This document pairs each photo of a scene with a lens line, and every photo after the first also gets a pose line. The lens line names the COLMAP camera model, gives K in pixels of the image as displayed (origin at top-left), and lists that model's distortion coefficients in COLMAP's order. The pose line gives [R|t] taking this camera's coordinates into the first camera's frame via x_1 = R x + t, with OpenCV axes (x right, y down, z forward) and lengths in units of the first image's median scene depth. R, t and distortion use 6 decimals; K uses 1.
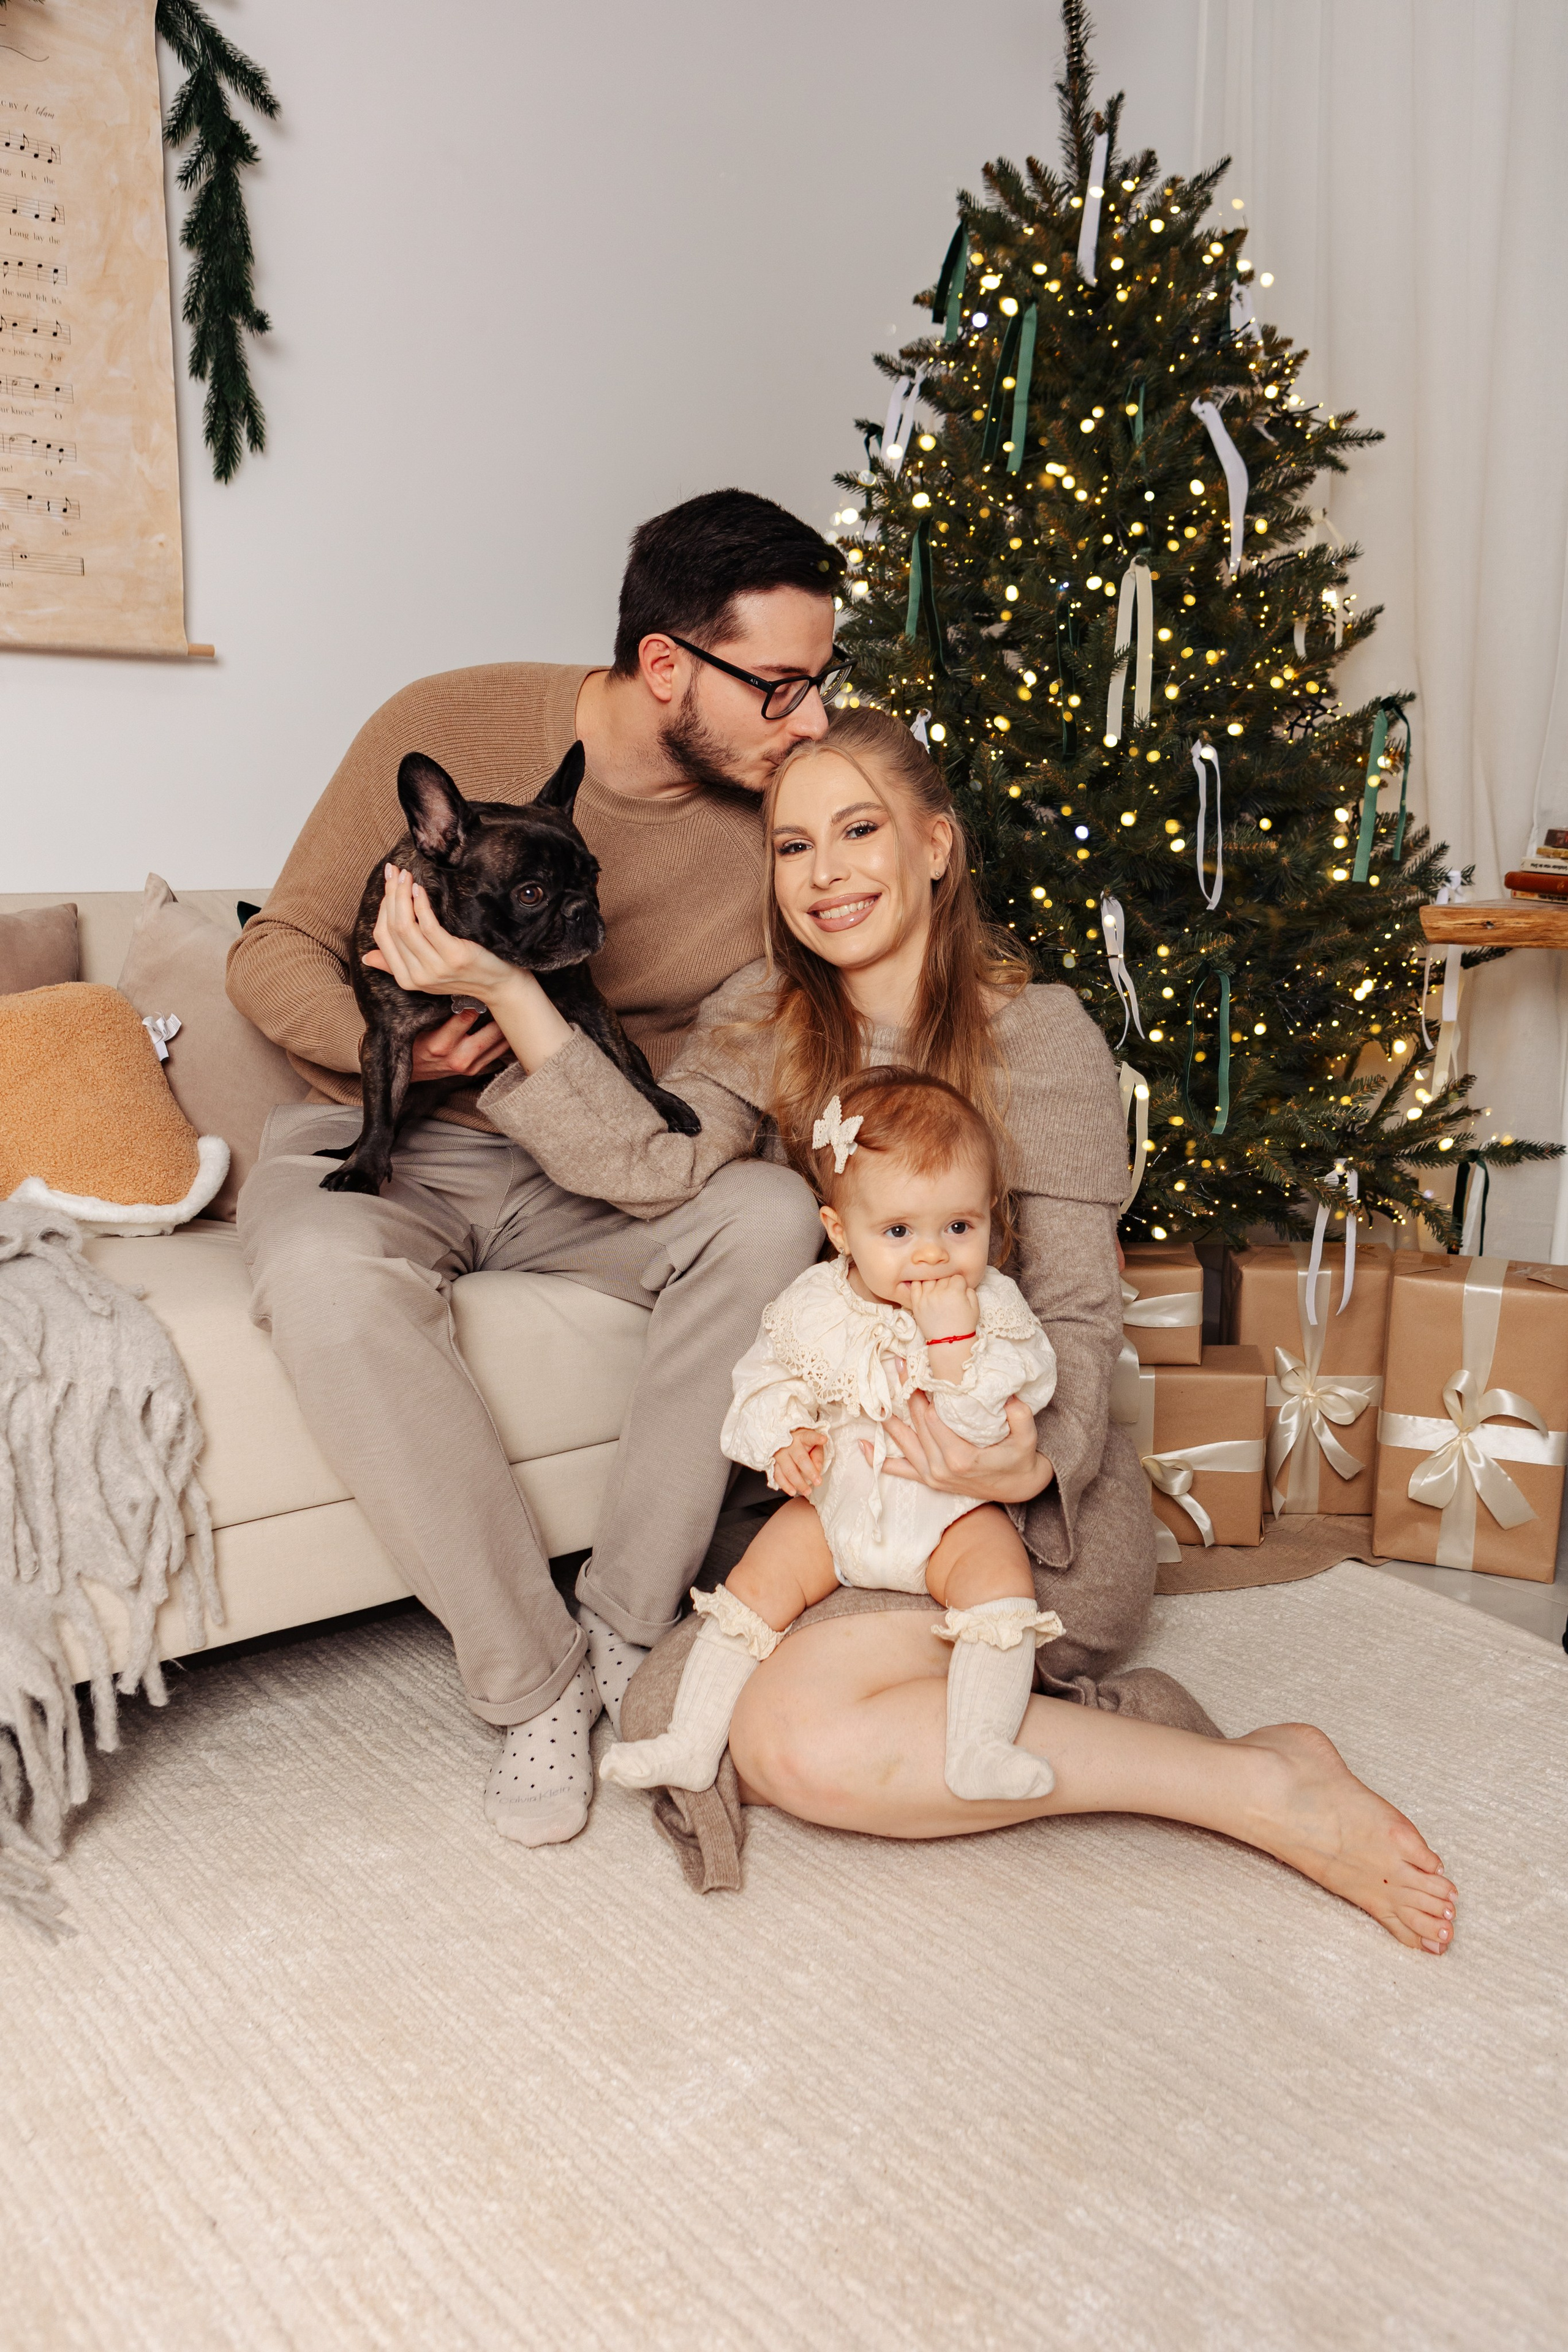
lens RADIAL K [[1822.3, 0, 777.0], [0, 1822.3, 1182.8], [0, 0, 1]] dist [-0.003748, -0.010852]
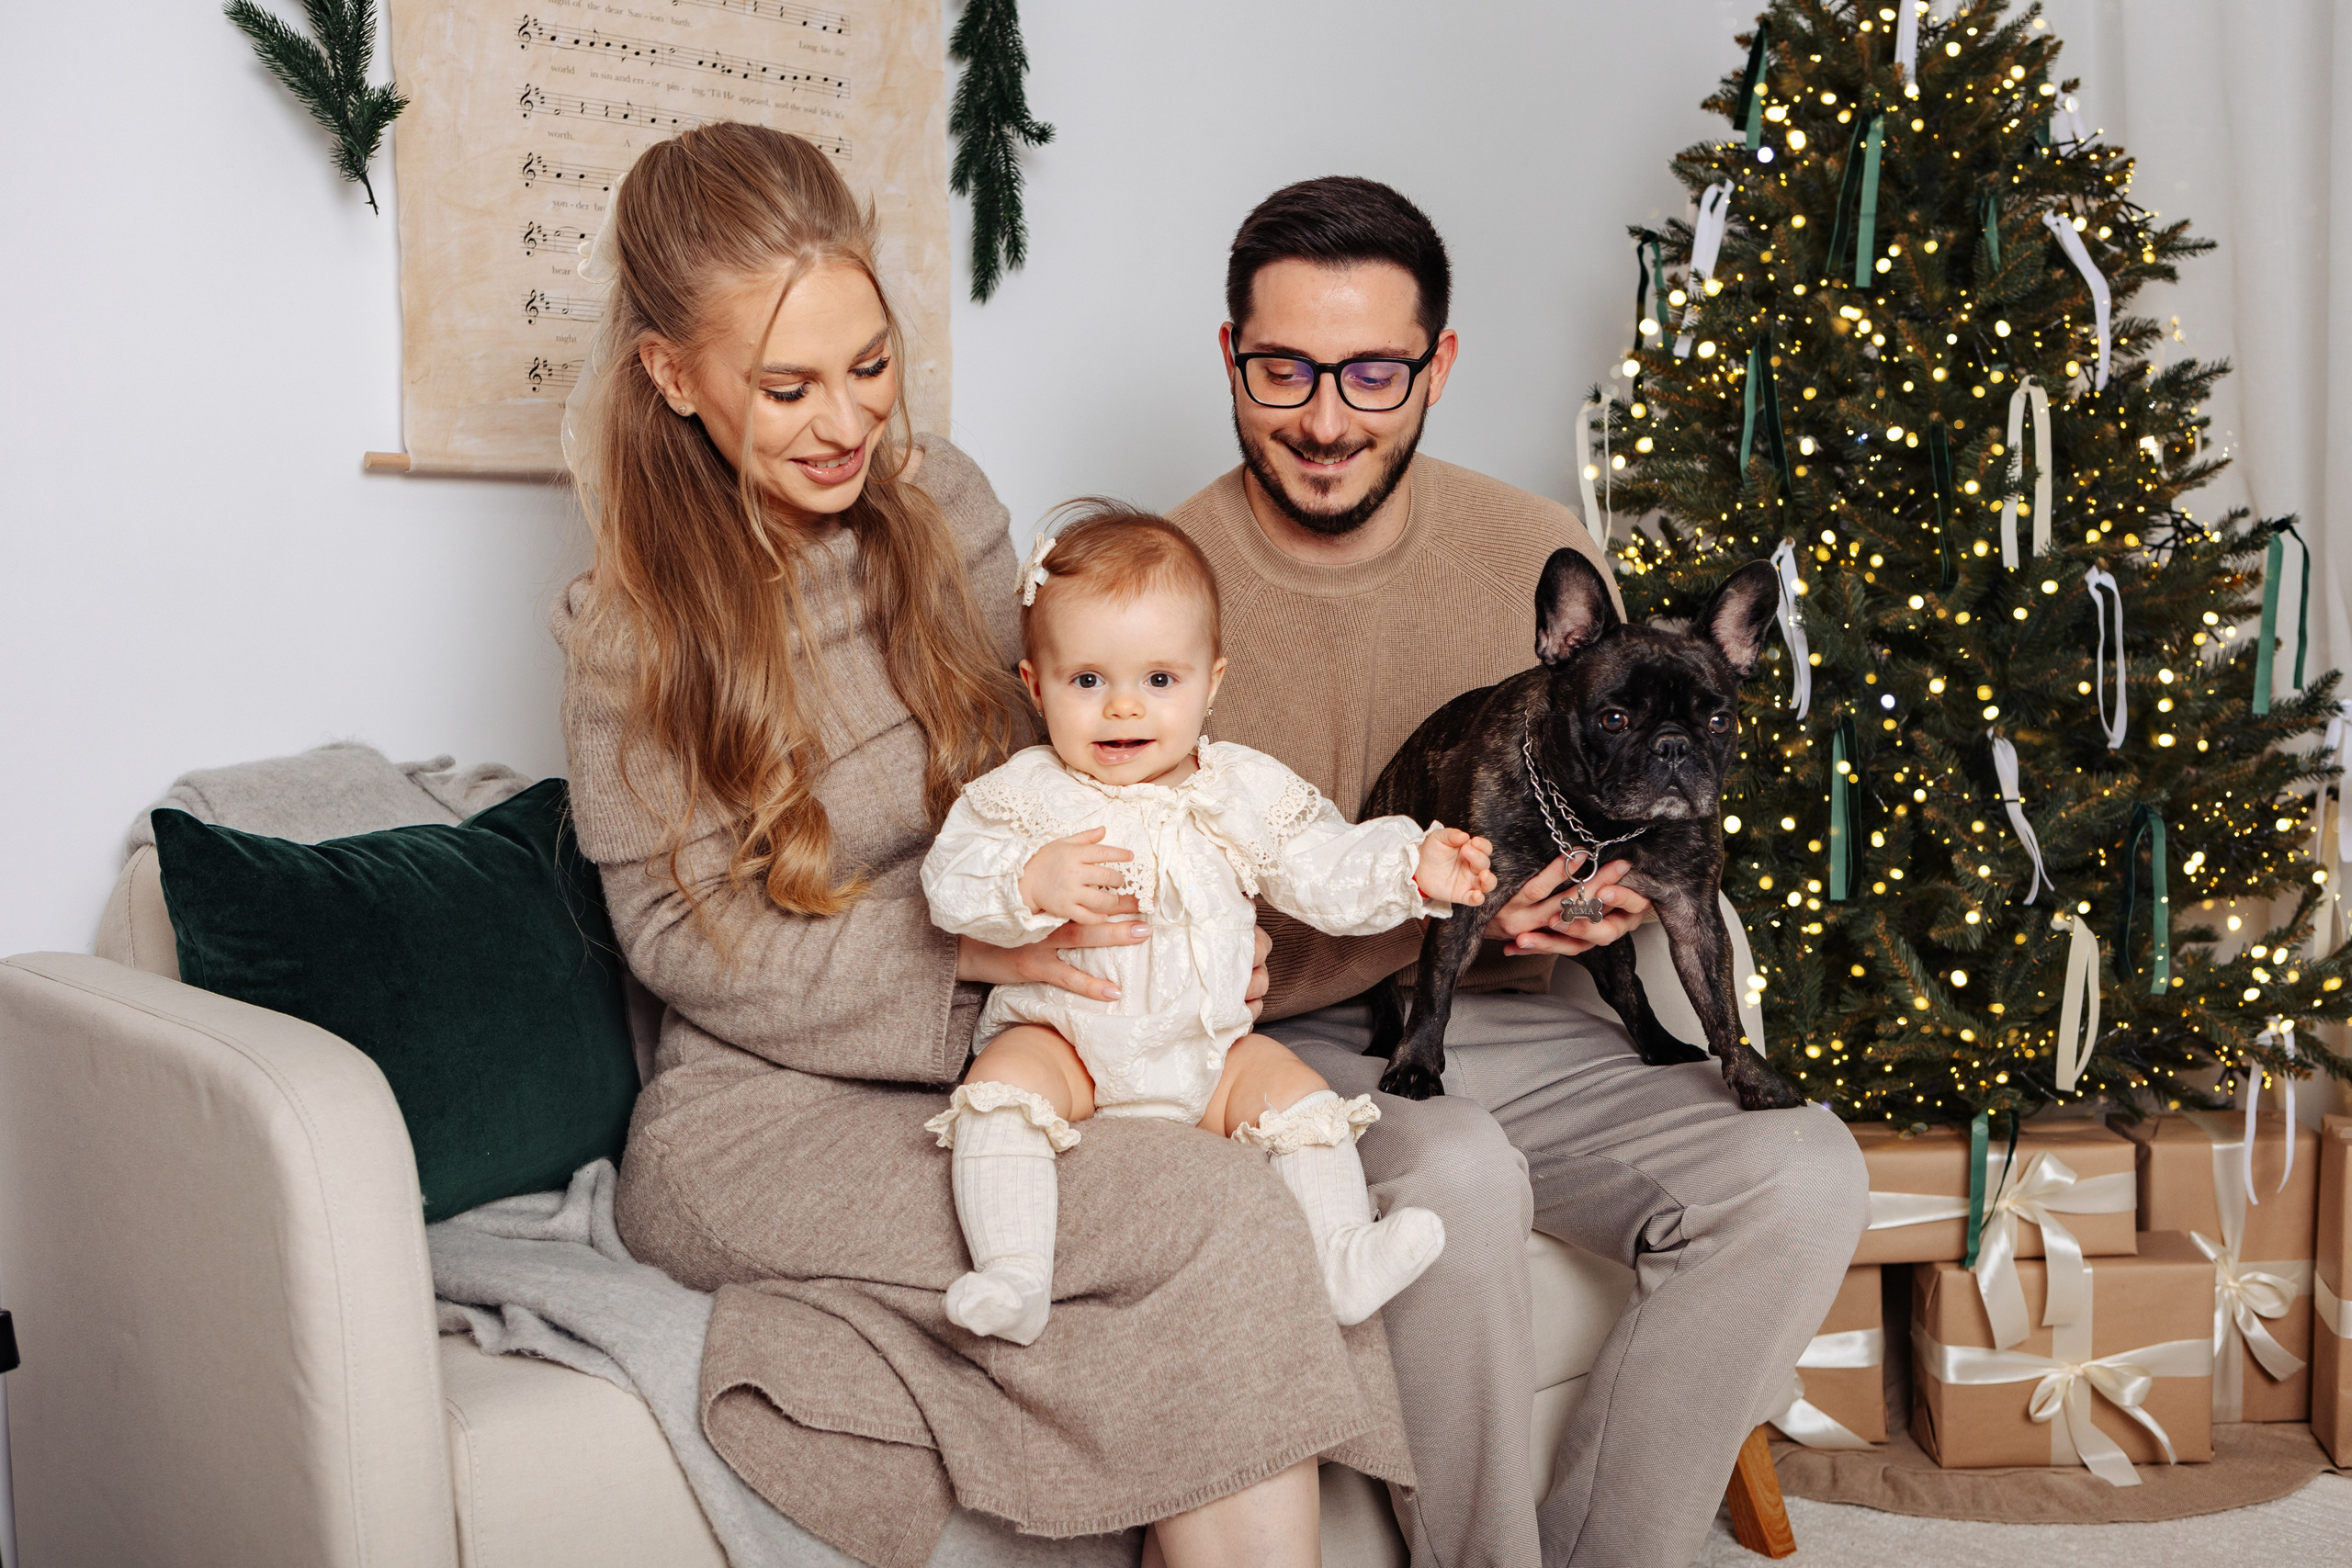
lens RADIAL K [[2288.2, 0, 1155.8], [0, 2288.2, 798.3], [0, 0, 1]] dist [-0.021853, 0.000000]
pose [[0.997361, -0.024931, 0.068188, -0.325101], [0.033458, 0.991348, -0.126921, 0.004858], [-0.064434, 0.128868, 0.989566, -0.099545]]
